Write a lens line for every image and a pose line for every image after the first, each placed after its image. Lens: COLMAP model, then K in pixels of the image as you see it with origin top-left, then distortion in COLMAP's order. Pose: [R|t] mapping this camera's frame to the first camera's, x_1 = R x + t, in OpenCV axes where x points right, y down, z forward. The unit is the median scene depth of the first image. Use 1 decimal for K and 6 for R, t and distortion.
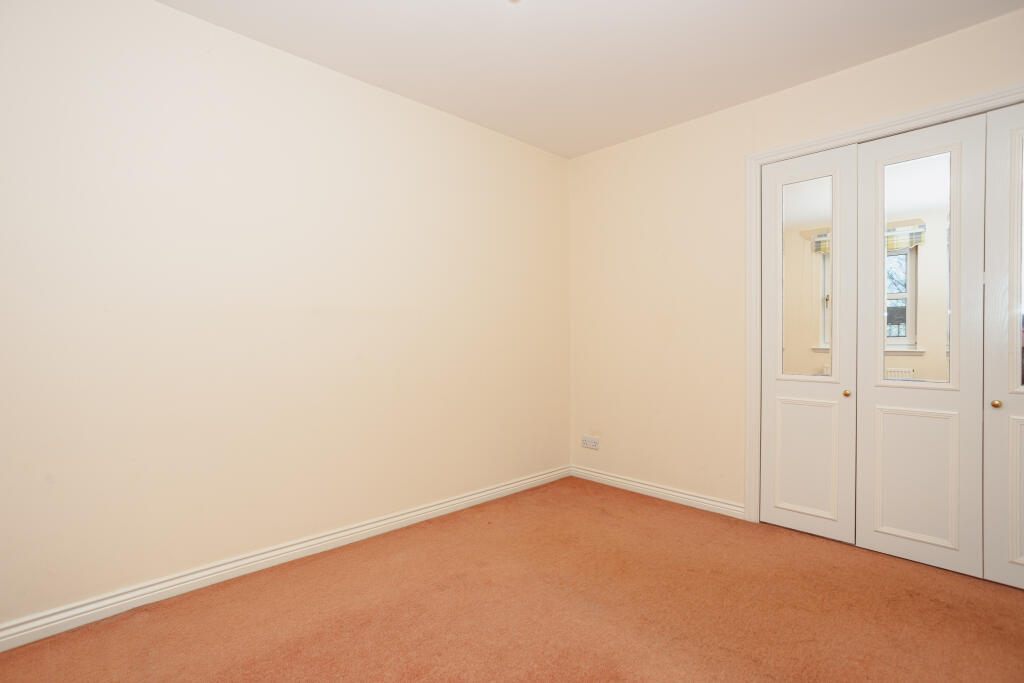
lens RADIAL K [[498.9, 0, 515.9], [0, 498.9, 346.2], [0, 0, 1]] dist [-0.017742, 0.001206]
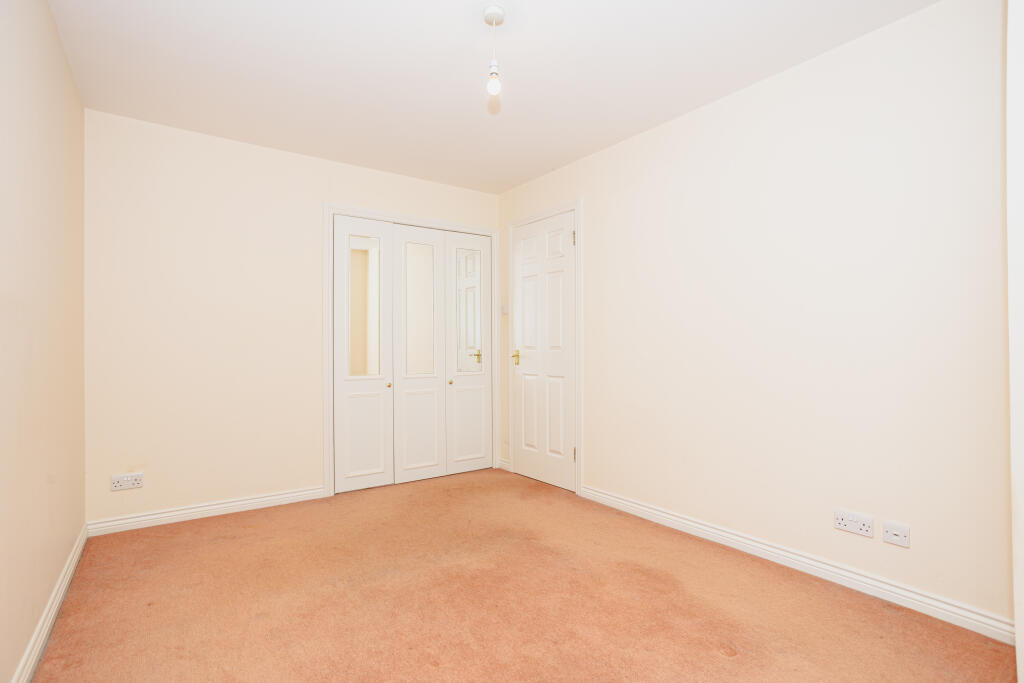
lens RADIAL K [[489.5, 0, 512.0], [0, 489.5, 341.5], [0, 0, 1]] dist [-0.002001, 0.000635]
pose [[0.155882, 0.008218, 0.987741, -0.687715], [0.018754, 0.999761, -0.011278, -0.012482], [-0.987598, 0.020282, 0.155691, 0.357383]]
